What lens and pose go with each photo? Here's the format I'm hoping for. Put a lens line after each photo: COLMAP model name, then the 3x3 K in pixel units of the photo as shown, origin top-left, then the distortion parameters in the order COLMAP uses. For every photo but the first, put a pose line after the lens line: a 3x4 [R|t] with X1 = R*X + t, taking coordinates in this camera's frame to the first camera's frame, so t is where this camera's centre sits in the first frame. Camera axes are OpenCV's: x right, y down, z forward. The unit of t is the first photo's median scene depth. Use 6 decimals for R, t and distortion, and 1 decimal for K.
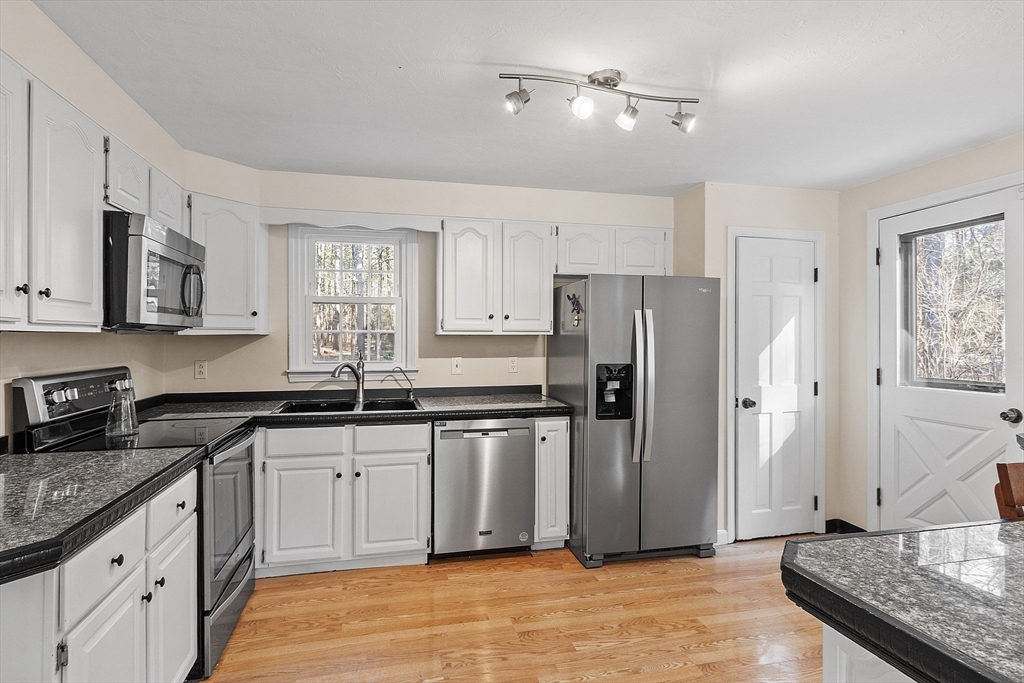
lens RADIAL K [[532.1, 0, 507.3], [0, 532.1, 340.1], [0, 0, 1]] dist [0.000612, 0.000618]
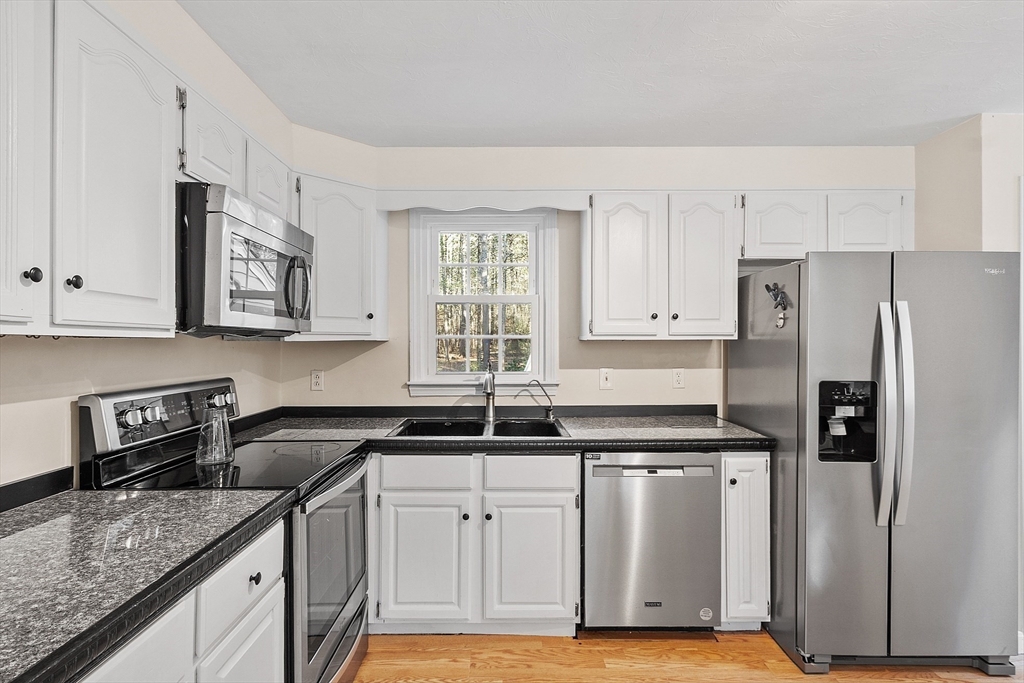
lens RADIAL K [[532.1, 0, 507.3], [0, 532.1, 342.3], [0, 0, 1]] dist [0.000612, 0.000618]
pose [[0.974075, -0.003060, -0.226205, -0.071319], [0.001320, 0.999968, -0.007846, -0.000777], [0.226222, 0.007344, 0.974048, 0.224764]]
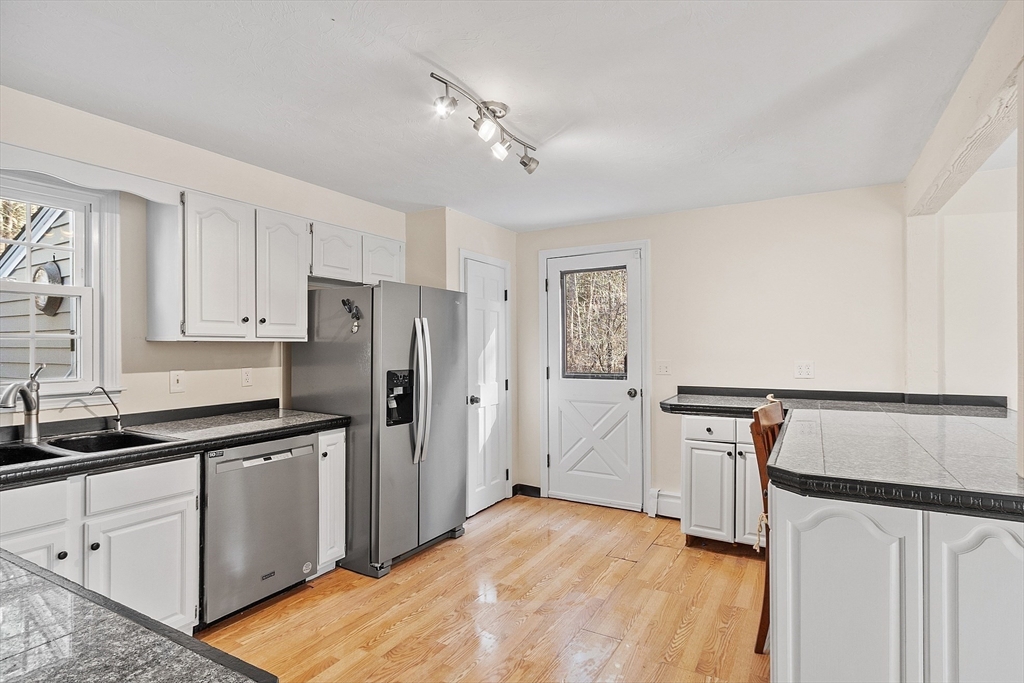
lens RADIAL K [[532.1, 0, 506.6], [0, 532.1, 347.8], [0, 0, 1]] dist [0.000612, 0.000618]
pose [[0.687228, -0.005011, 0.726424, -0.397256], [0.006656, 0.999978, 0.000602, 0.002655], [-0.726411, 0.004422, 0.687246, 0.146227]]
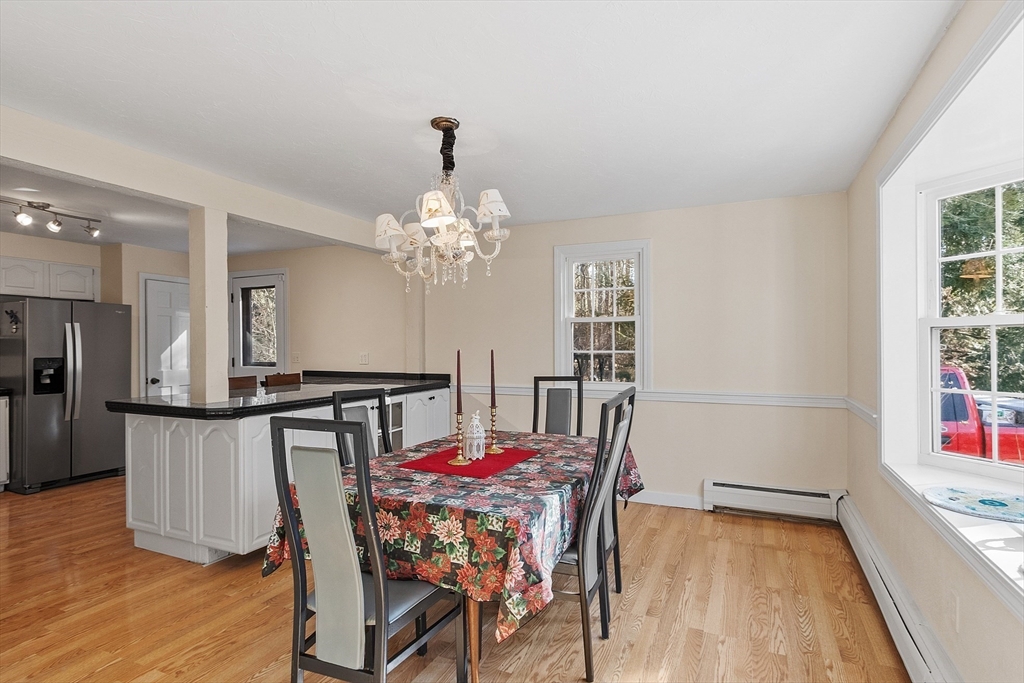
lens RADIAL K [[532.1, 0, 507.9], [0, 532.1, 349.1], [0, 0, 1]] dist [0.000612, 0.000618]
pose [[0.620037, -0.008675, 0.784524, -0.181870], [0.003843, 0.999960, 0.008020, 0.011961], [-0.784563, -0.001958, 0.620046, -0.985485]]
